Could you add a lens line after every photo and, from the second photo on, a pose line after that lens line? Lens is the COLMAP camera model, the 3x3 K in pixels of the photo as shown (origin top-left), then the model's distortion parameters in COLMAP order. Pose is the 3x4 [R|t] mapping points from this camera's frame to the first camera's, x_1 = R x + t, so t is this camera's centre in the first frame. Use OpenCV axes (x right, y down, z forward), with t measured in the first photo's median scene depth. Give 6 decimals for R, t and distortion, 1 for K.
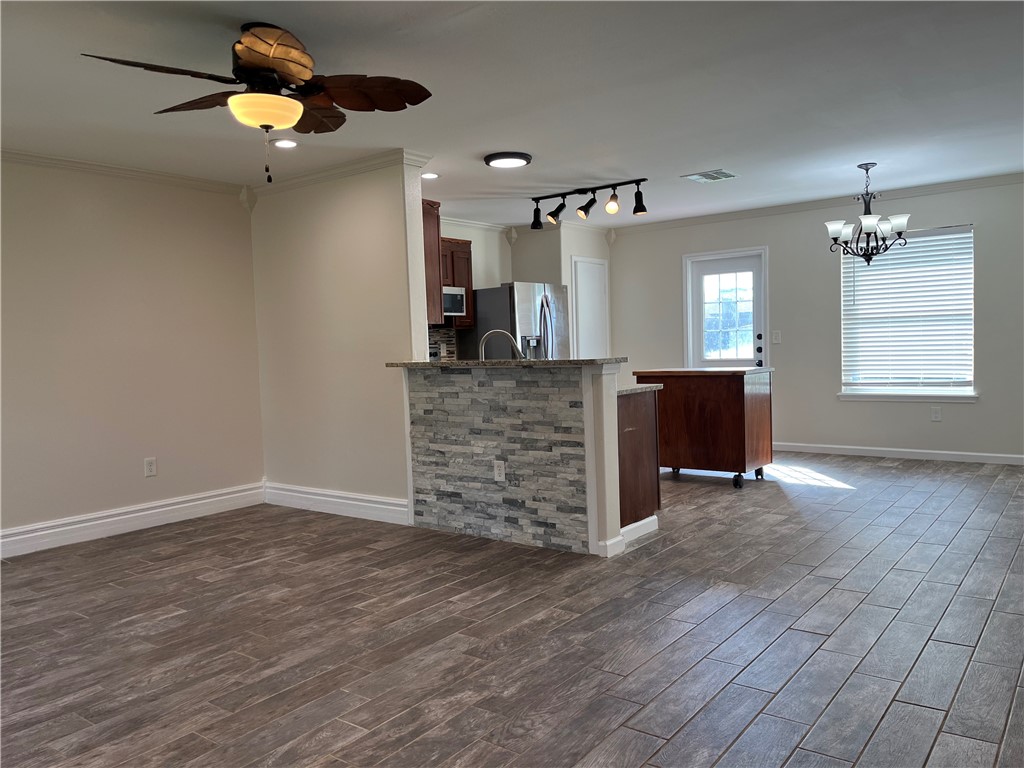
lens RADIAL K [[788.9, 0, 512.0], [0, 788.9, 384.0], [0, 0, 1]] dist [0.064317, -0.095235]
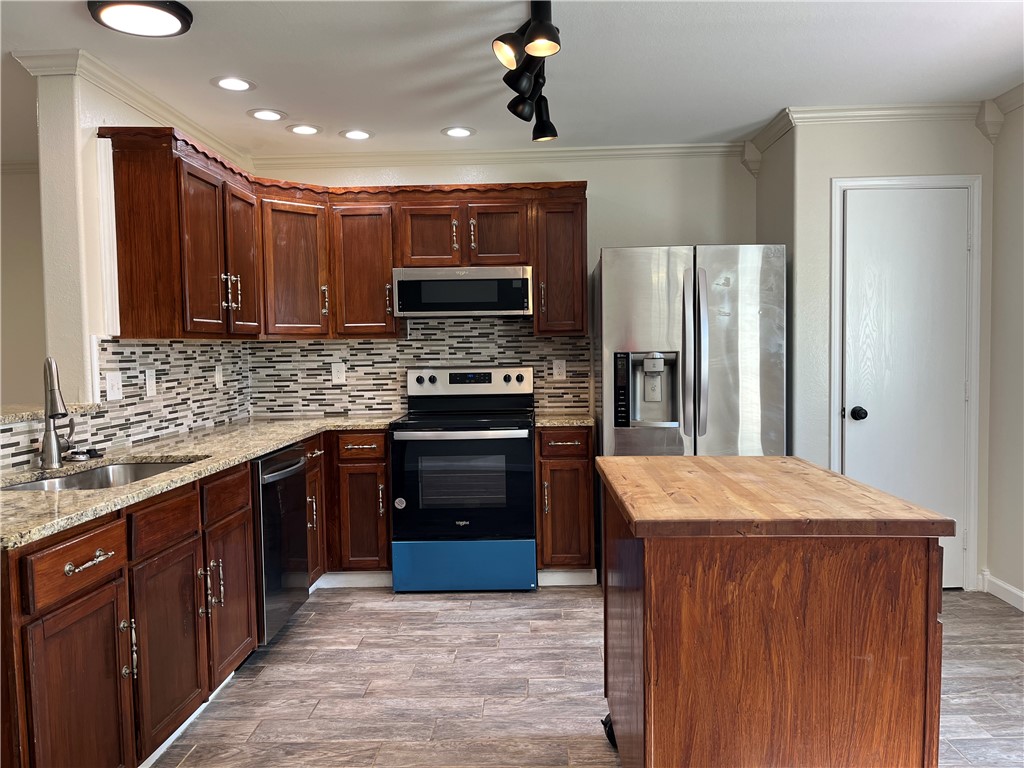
lens RADIAL K [[762.4, 0, 512.0], [0, 762.4, 384.0], [0, 0, 1]] dist [0.005162, 0.002839]
pose [[0.598472, 0.066024, -0.798418, 0.362880], [-0.040797, 0.997817, 0.051932, -0.062865], [0.800104, 0.001493, 0.599859, 0.635350]]
